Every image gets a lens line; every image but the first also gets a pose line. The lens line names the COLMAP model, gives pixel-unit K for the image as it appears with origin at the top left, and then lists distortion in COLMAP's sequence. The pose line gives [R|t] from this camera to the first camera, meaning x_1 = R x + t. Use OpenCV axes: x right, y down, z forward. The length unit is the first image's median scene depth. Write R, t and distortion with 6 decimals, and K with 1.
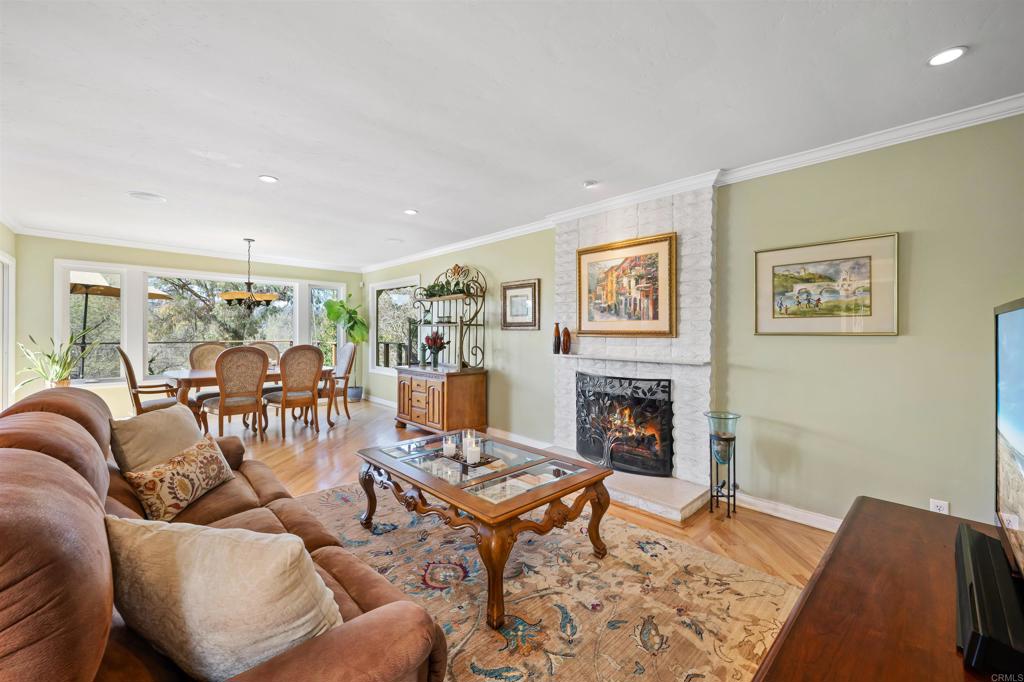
lens RADIAL K [[405.3, 0, 509.2], [0, 405.3, 331.2], [0, 0, 1]] dist [-0.003864, 0.000022]
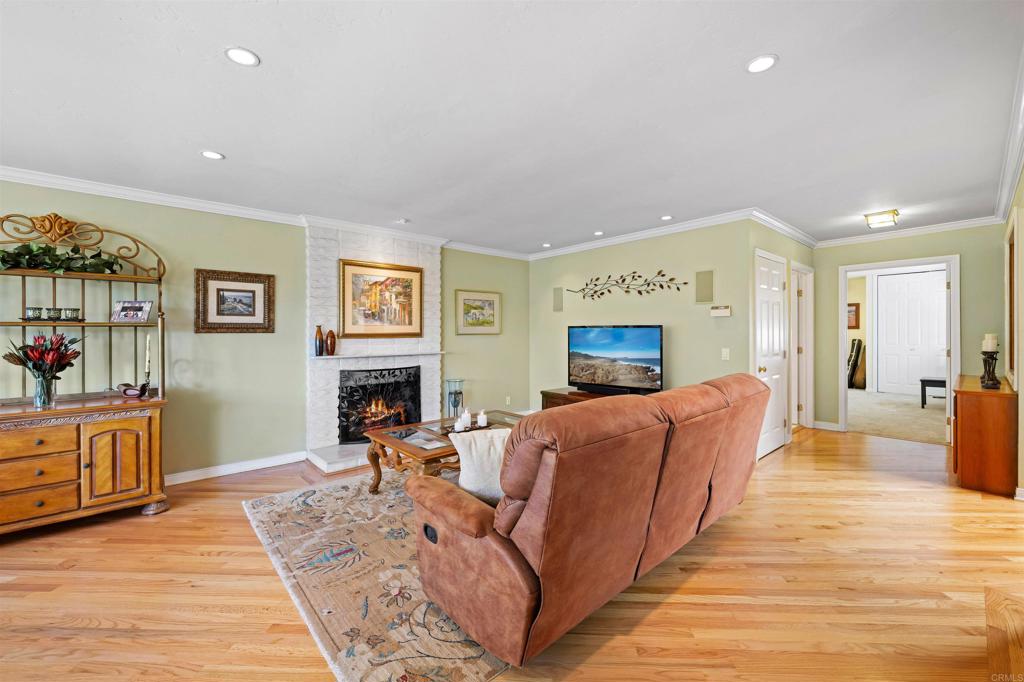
lens RADIAL K [[405.3, 0, 507.4], [0, 405.3, 333.8], [0, 0, 1]] dist [-0.003864, 0.000022]
pose [[0.038530, -0.005235, 0.999244, -0.976605], [0.004948, 0.999975, 0.005048, -0.003060], [-0.999245, 0.004749, 0.038555, 0.551820]]
